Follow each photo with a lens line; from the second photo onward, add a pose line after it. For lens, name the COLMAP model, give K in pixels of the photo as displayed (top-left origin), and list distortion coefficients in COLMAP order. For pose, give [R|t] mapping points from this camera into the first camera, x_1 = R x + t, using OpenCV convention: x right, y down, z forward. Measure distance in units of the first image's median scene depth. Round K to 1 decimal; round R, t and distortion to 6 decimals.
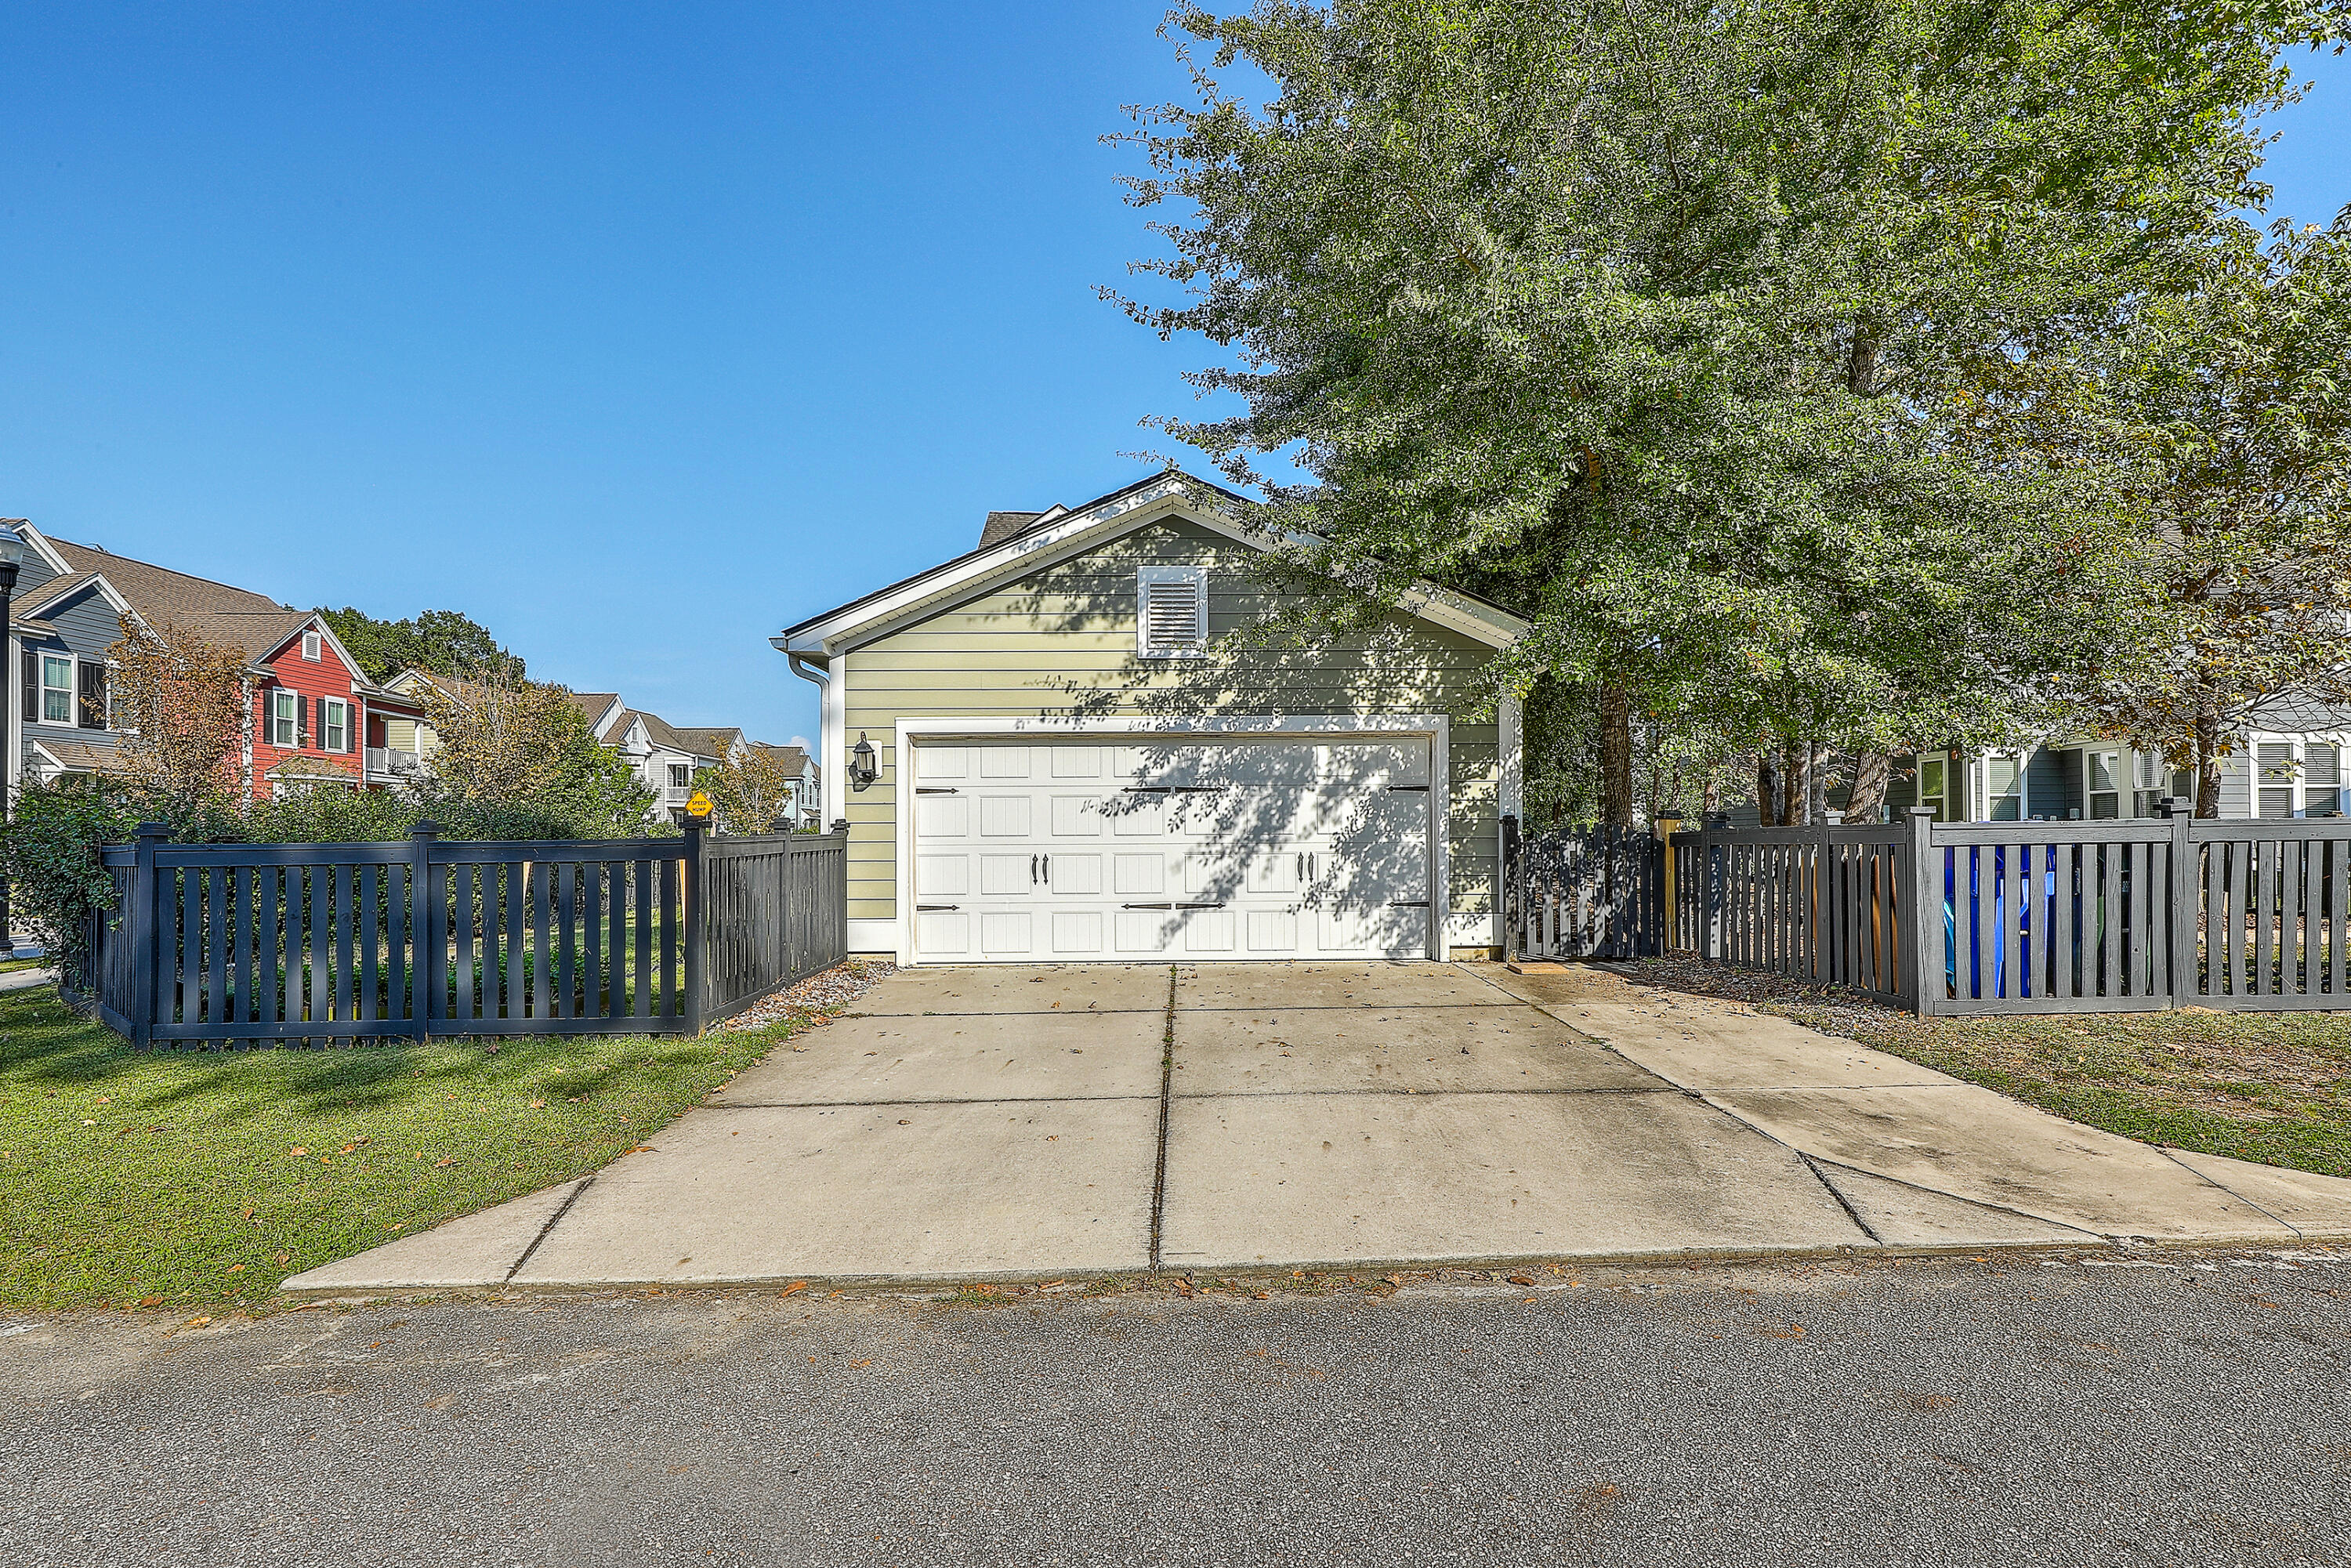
lens RADIAL K [[1082.4, 0, 1175.6], [0, 1082.4, 830.6], [0, 0, 1]] dist [-0.001520, -0.000037]
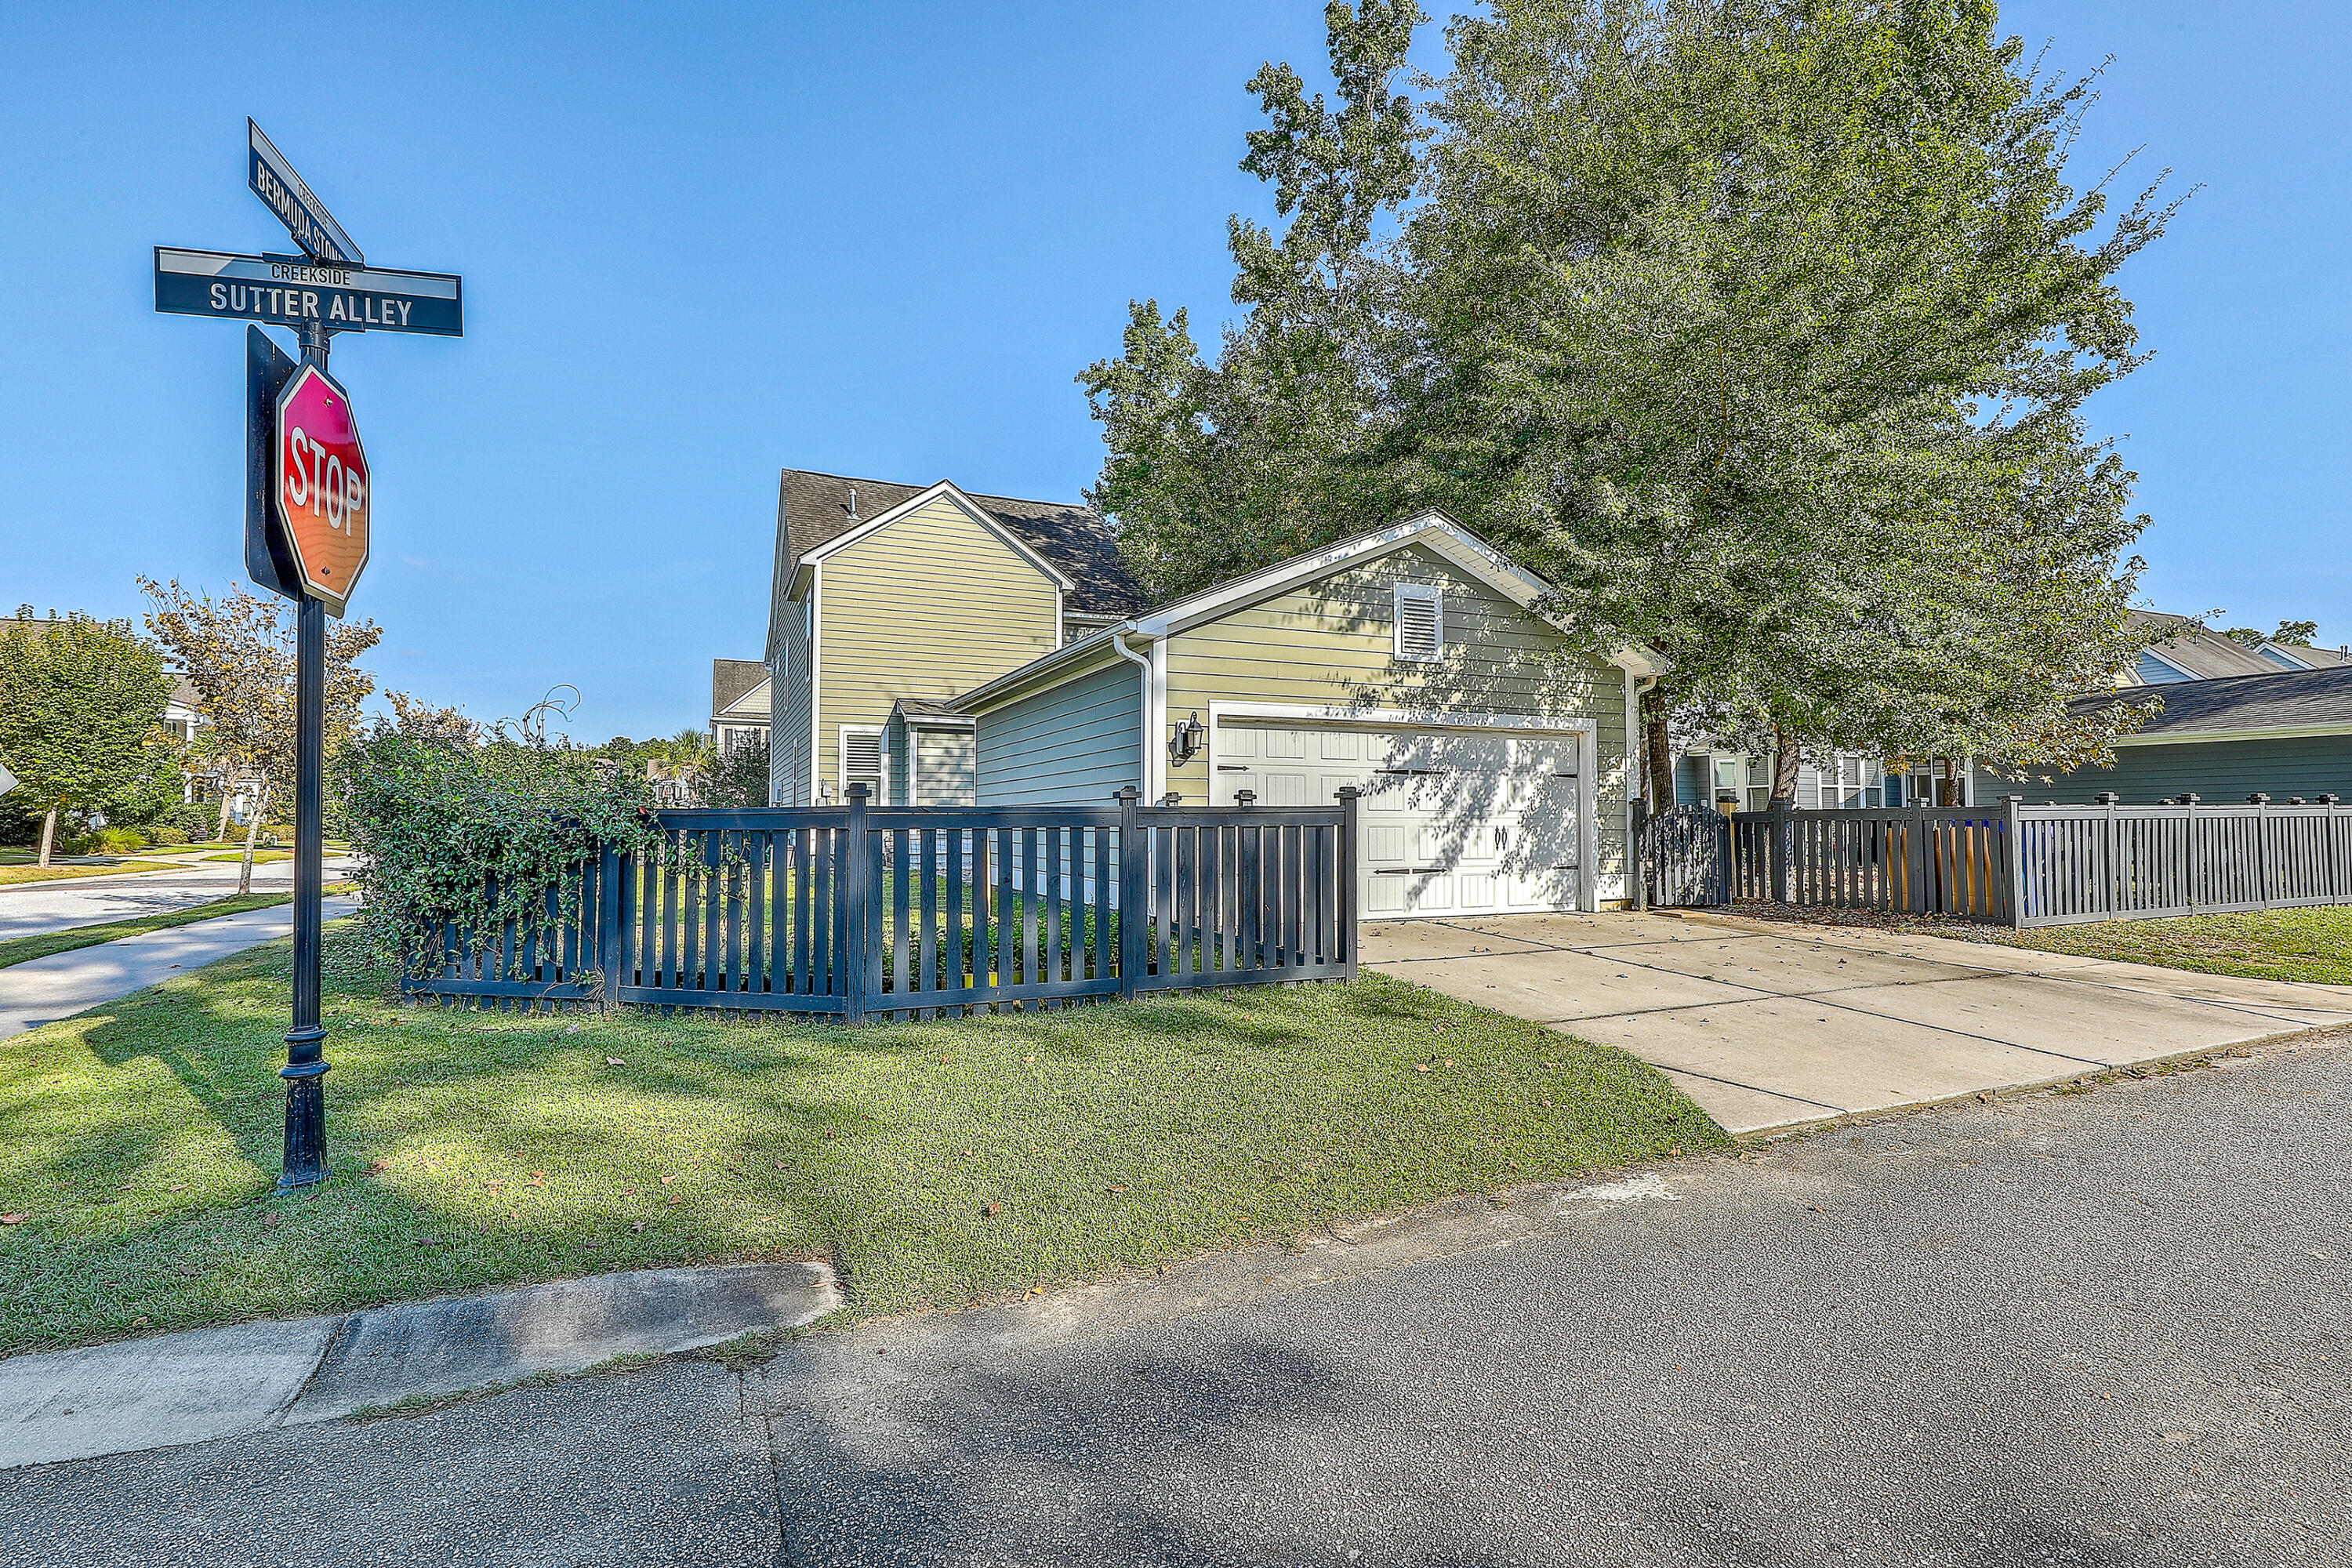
lens RADIAL K [[1063.2, 0, 1177.1], [0, 1063.2, 793.7], [0, 0, 1]] dist [0.000376, -0.000082]
pose [[0.930357, 0.015213, 0.366339, -0.671145], [-0.007942, 0.999741, -0.021346, 0.011878], [-0.366568, 0.016950, 0.930237, 0.015362]]
